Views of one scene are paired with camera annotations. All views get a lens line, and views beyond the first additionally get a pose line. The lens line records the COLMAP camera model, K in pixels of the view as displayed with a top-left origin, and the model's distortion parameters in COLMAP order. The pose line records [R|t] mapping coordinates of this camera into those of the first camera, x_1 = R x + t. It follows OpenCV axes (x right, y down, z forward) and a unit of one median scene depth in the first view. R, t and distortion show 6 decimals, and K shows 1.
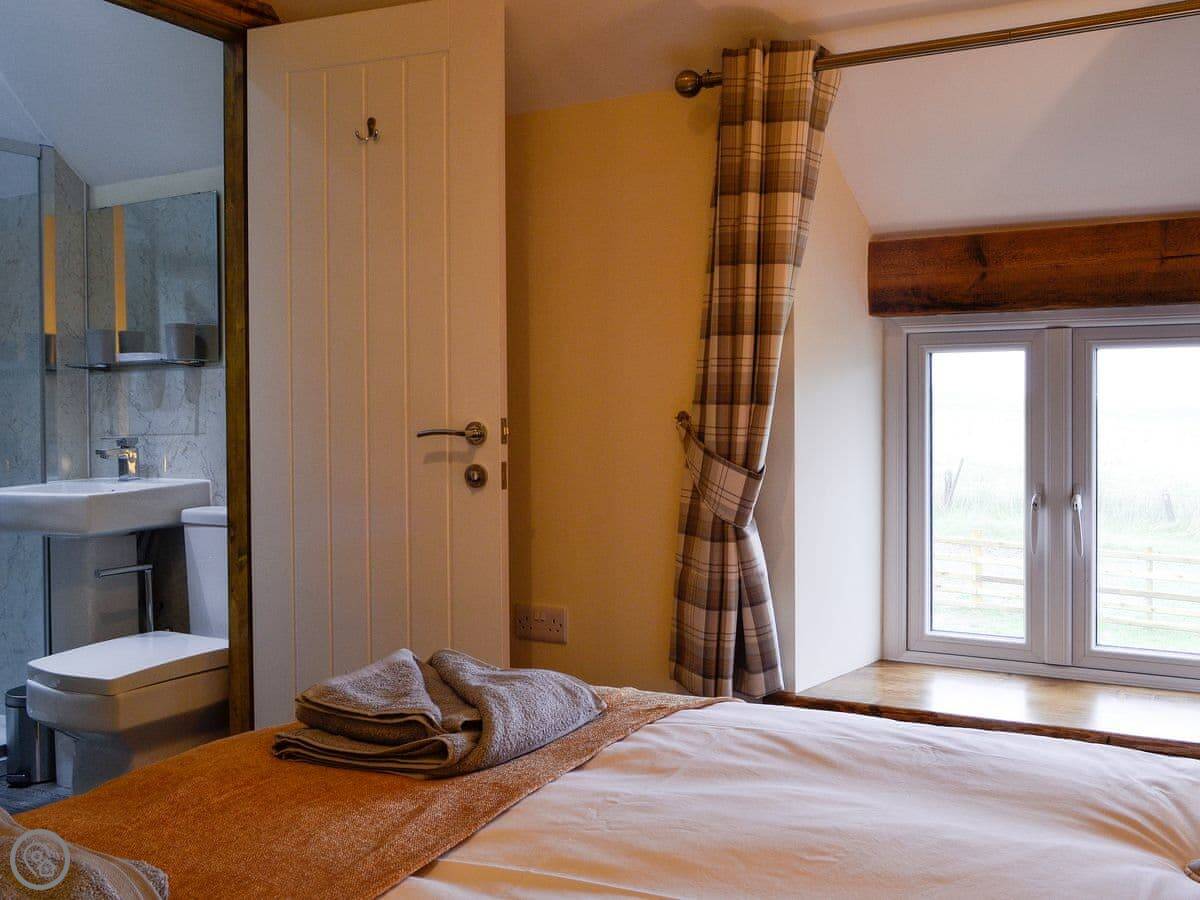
lens RADIAL K [[1107.9, 0, 602.1], [0, 1107.9, 421.6], [0, 0, 1]] dist [-0.000913, 0.002469]
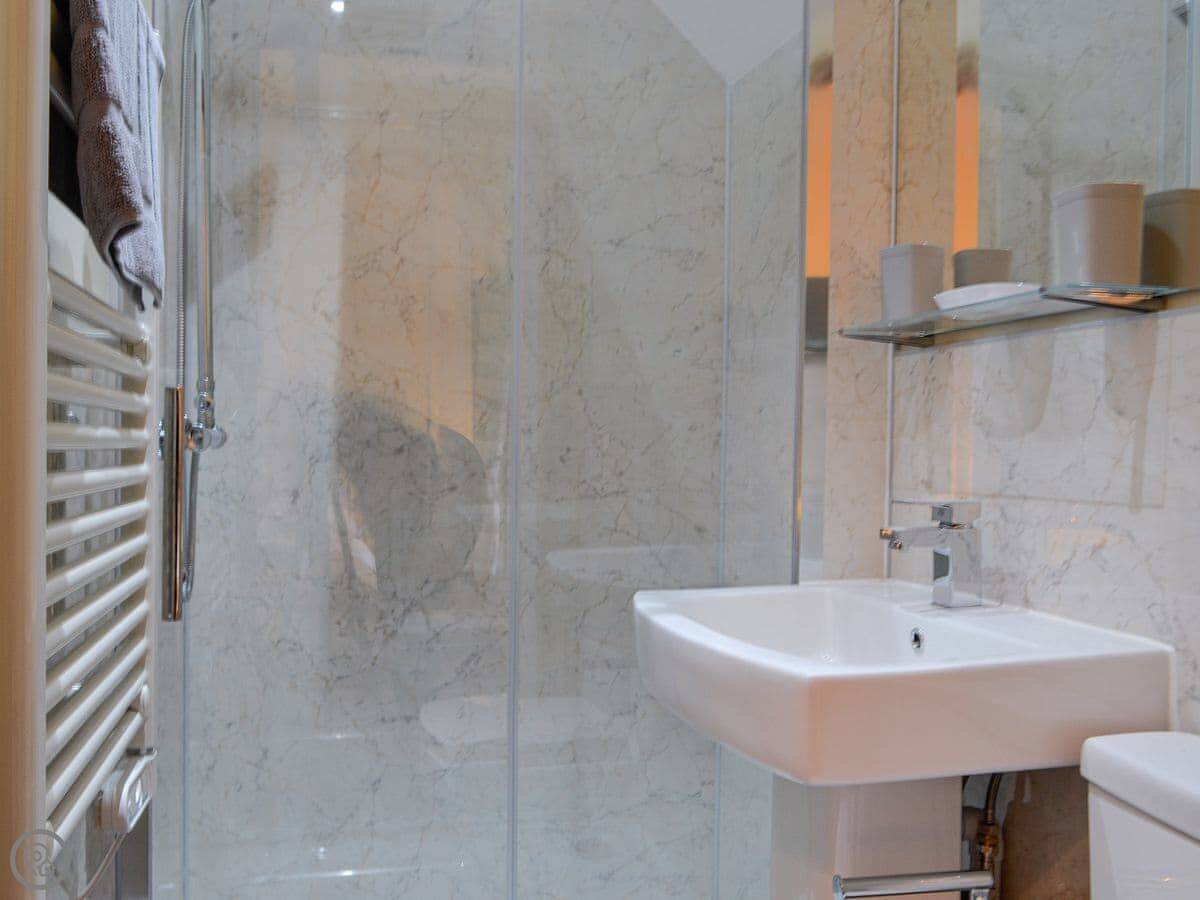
lens RADIAL K [[1131.3, 0, 600.0], [0, 1131.3, 450.0], [0, 0, 1]] dist [-0.038814, -0.000764]
pose [[0.717779, 0.031674, -0.695551, -0.239883], [-0.034120, 0.999365, 0.010299, -0.004216], [0.695435, 0.016340, 0.718403, 0.623136]]
